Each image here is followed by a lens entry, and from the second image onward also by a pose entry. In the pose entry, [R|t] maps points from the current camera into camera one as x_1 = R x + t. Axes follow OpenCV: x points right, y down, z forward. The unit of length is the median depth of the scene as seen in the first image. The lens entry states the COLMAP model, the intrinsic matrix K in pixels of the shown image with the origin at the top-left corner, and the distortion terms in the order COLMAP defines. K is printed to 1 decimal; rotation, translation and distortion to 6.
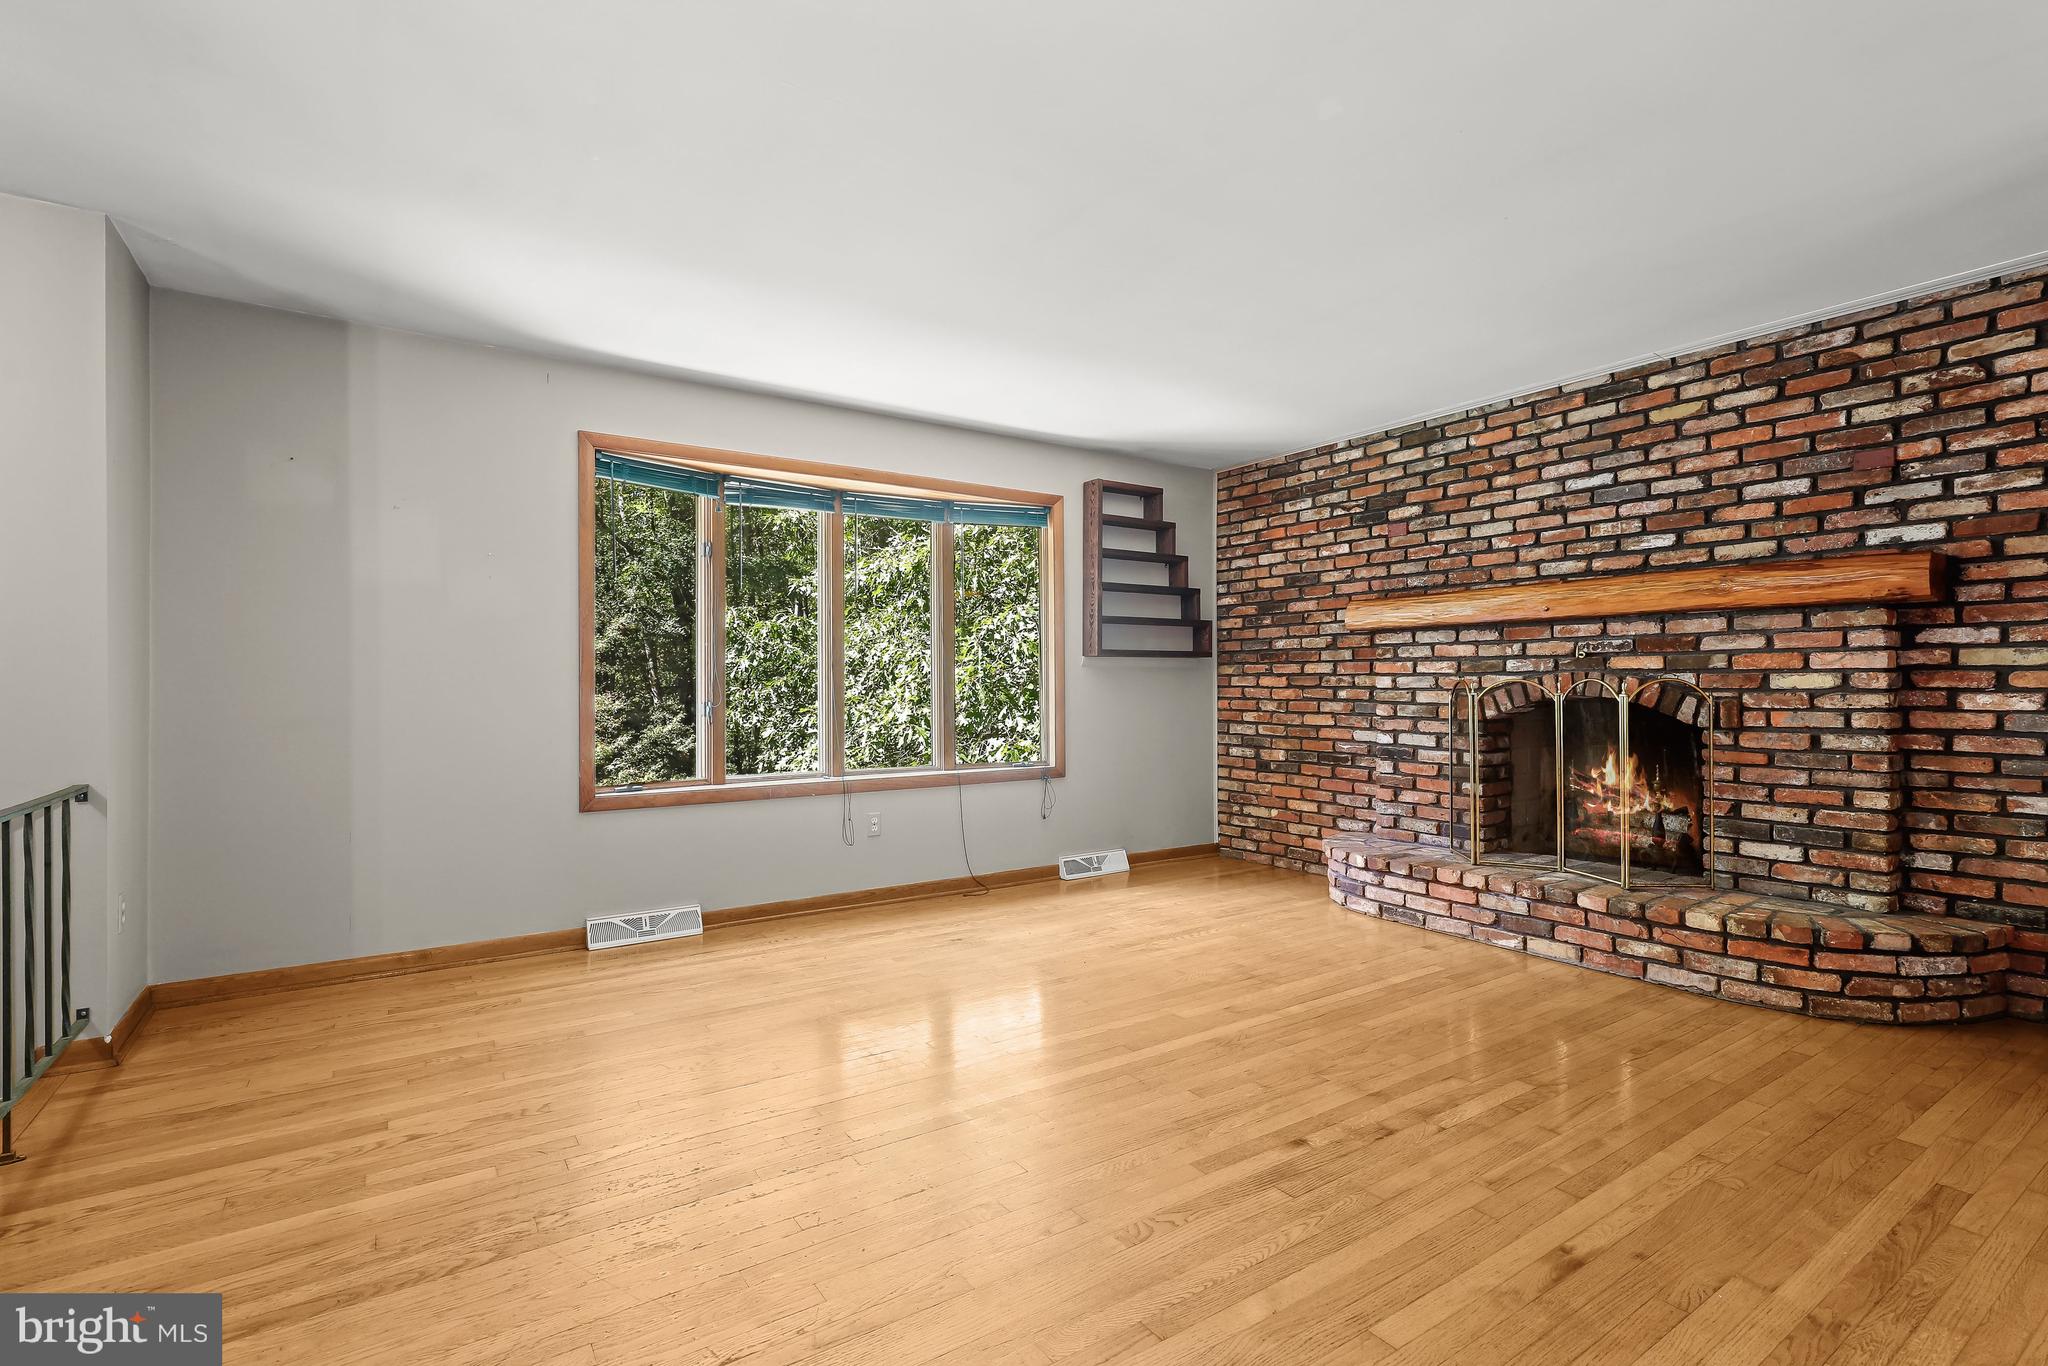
lens RADIAL K [[943.6, 0, 1026.6], [0, 943.6, 679.4], [0, 0, 1]] dist [-0.001506, 0.000652]
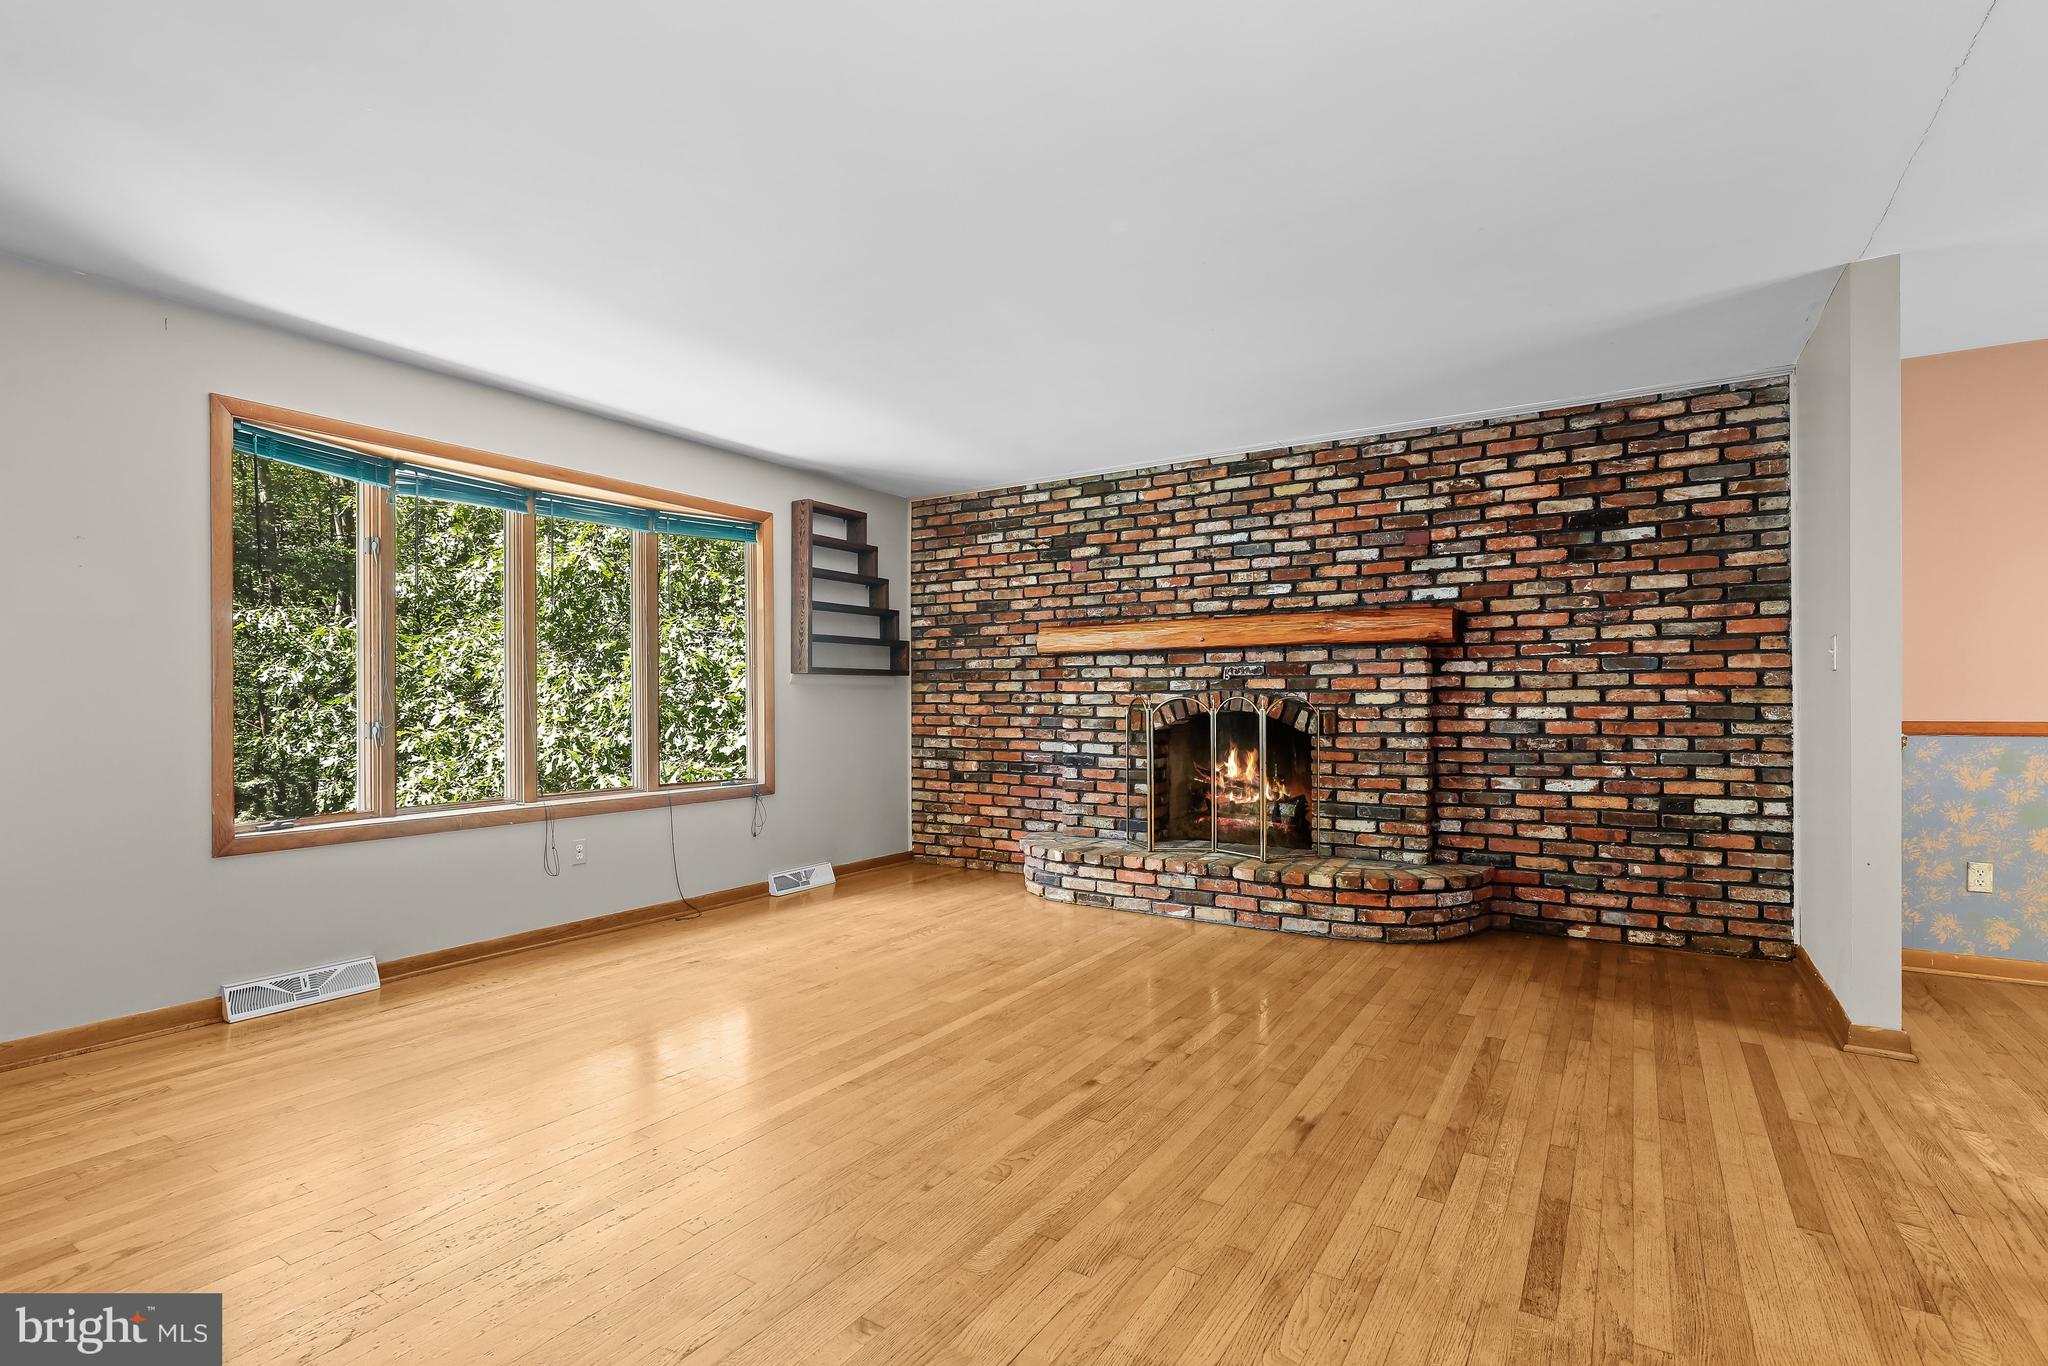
lens RADIAL K [[943.9, 0, 1031.8], [0, 943.9, 698.9], [0, 0, 1]] dist [-0.000261, -0.000191]
pose [[0.916870, 0.000302, 0.399187, -0.135874], [-0.001389, 0.999996, 0.002434, -0.000221], [-0.399184, -0.002786, 0.916866, -0.036292]]
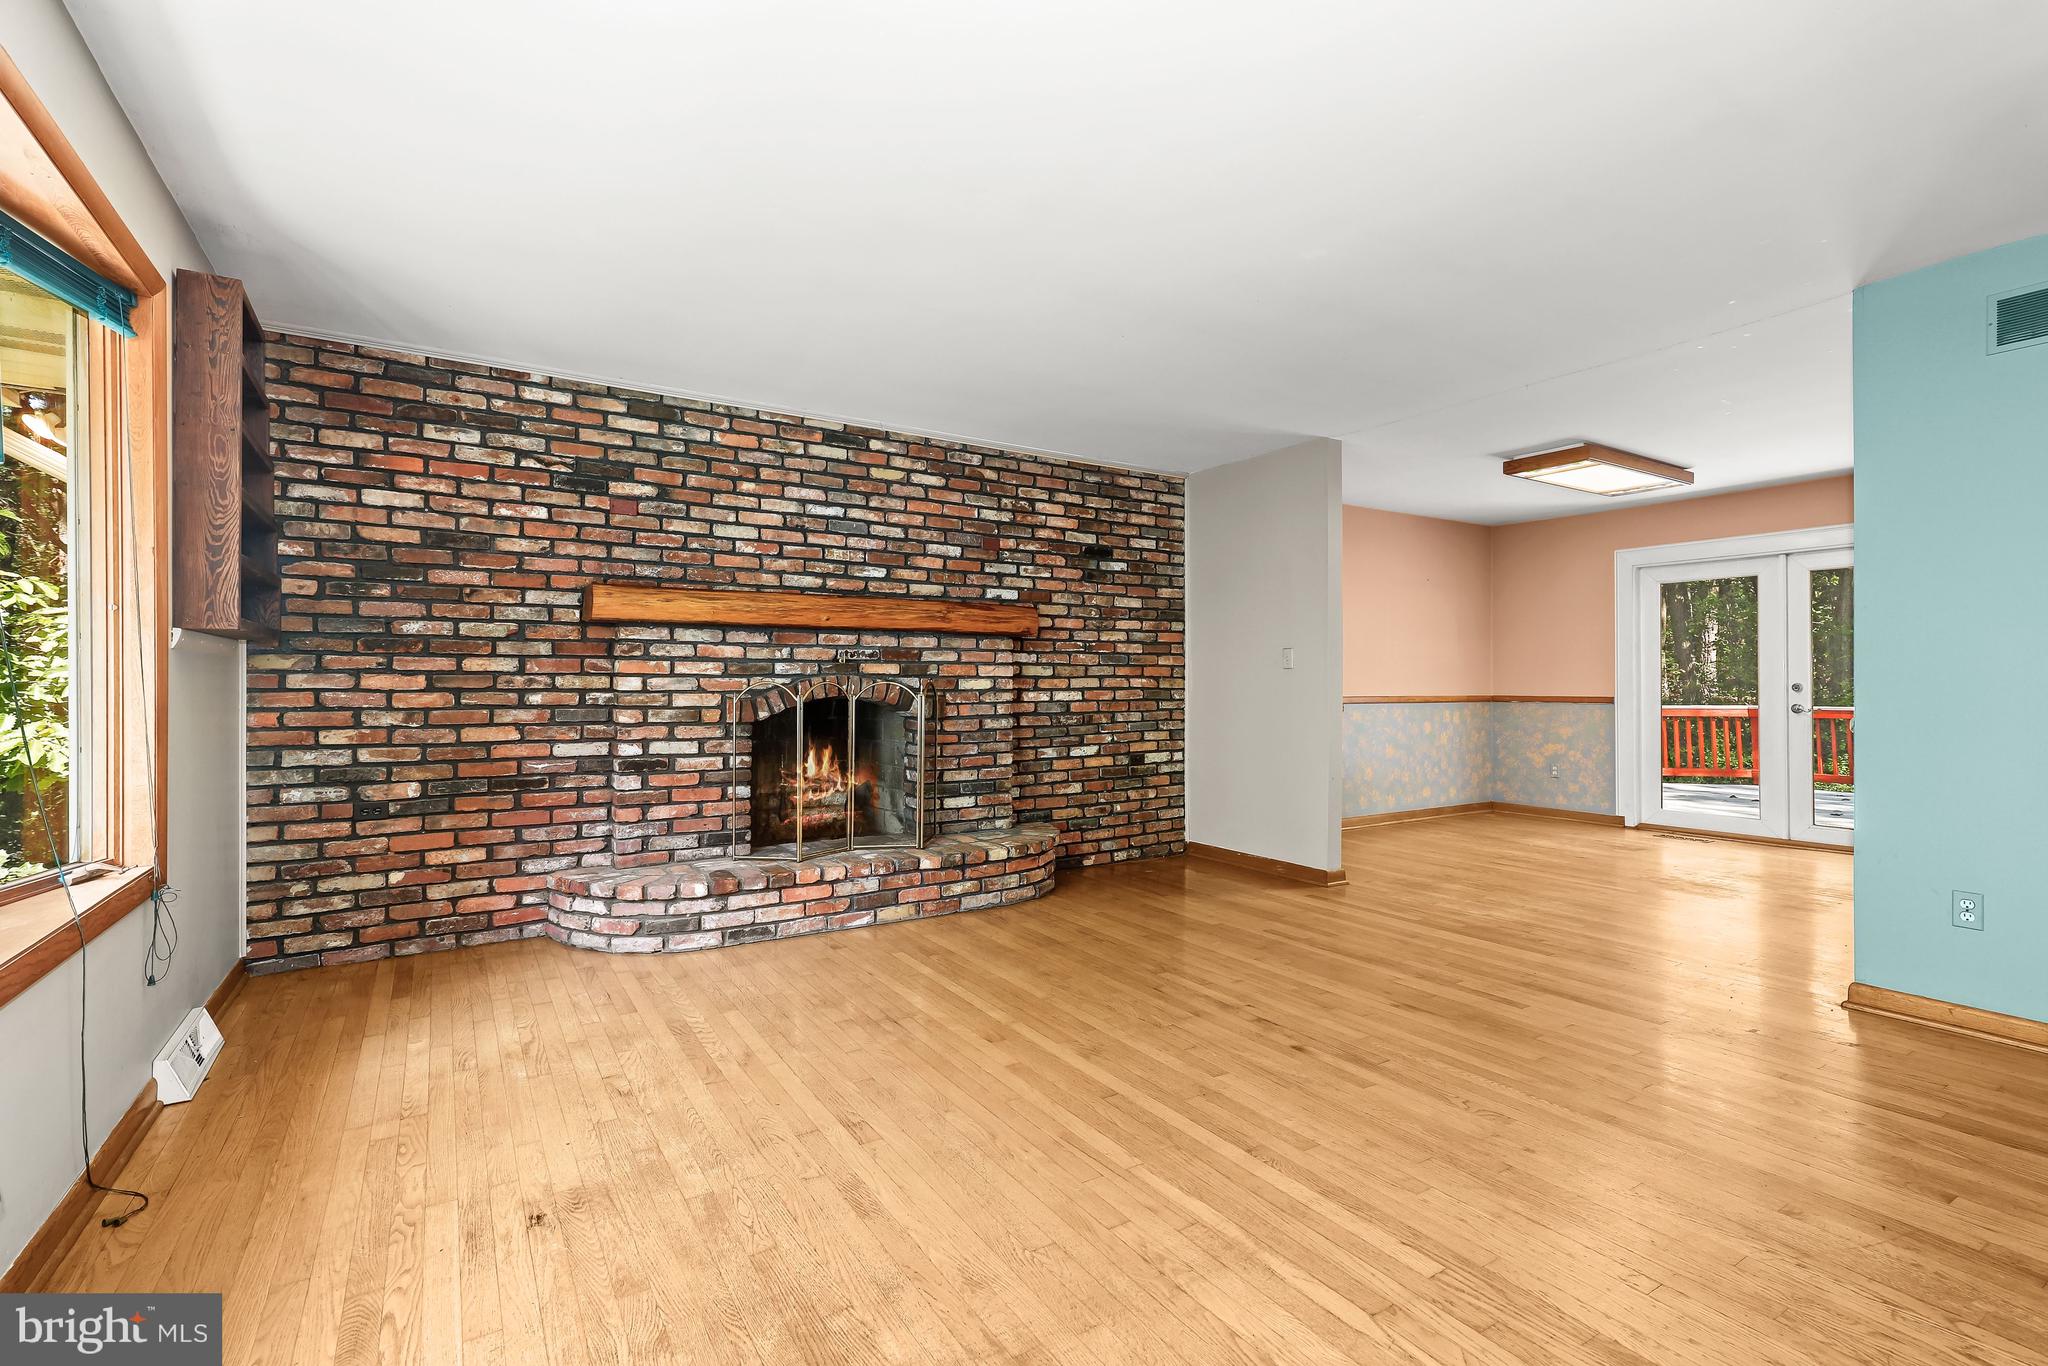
lens RADIAL K [[930.5, 0, 1022.2], [0, 930.5, 678.4], [0, 0, 1]] dist [0.011494, -0.000077]
pose [[0.030880, 0.008413, 0.999488, -0.512384], [-0.005554, 0.999951, -0.008245, 0.003469], [-0.999508, -0.005296, 0.030926, 0.698207]]
